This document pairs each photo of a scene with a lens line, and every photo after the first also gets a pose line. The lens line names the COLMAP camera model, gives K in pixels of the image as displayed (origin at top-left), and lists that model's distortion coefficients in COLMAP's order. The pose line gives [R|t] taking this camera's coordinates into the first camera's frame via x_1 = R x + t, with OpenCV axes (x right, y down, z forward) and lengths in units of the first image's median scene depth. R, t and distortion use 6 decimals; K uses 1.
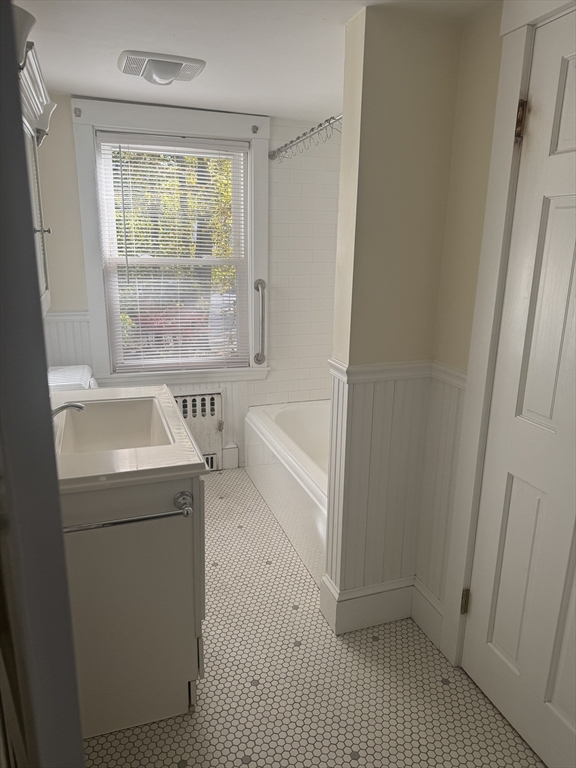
lens RADIAL K [[545.0, 0, 288.7], [0, 545.0, 385.3], [0, 0, 1]] dist [0.017556, 0.001179]
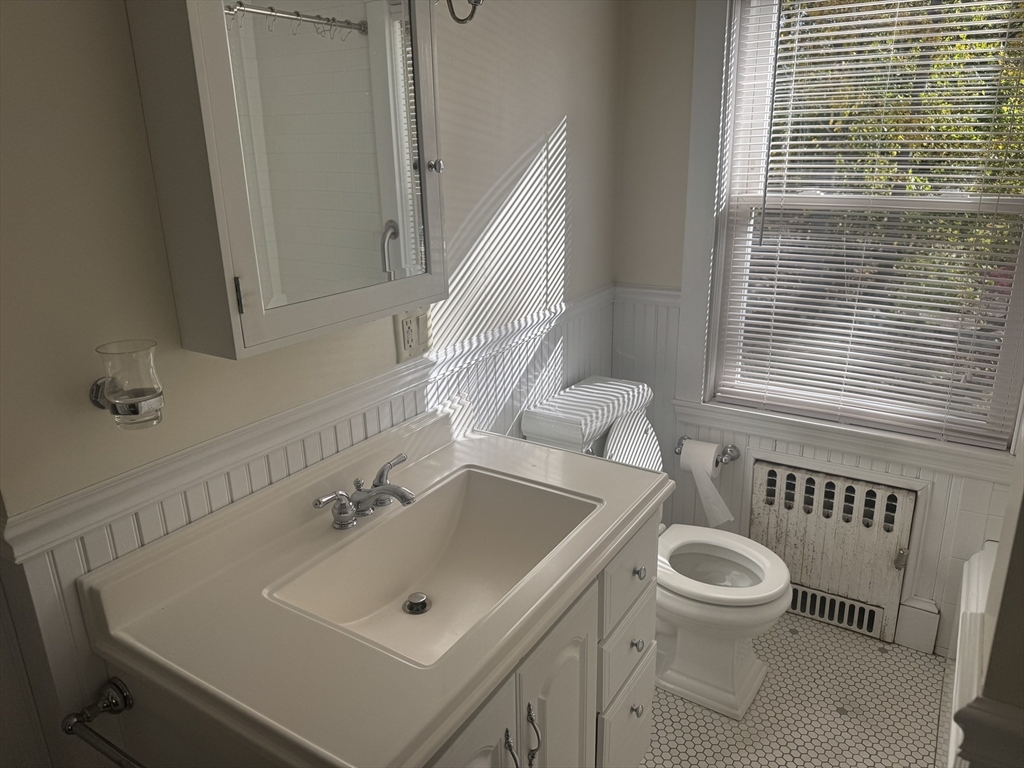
lens RADIAL K [[726.7, 0, 513.1], [0, 726.7, 383.1], [0, 0, 1]] dist [0.017556, 0.001179]
pose [[0.625246, 0.206324, -0.752661, 0.109074], [-0.168039, 0.977391, 0.128337, -0.097603], [0.762123, 0.046235, 0.645780, 0.336120]]
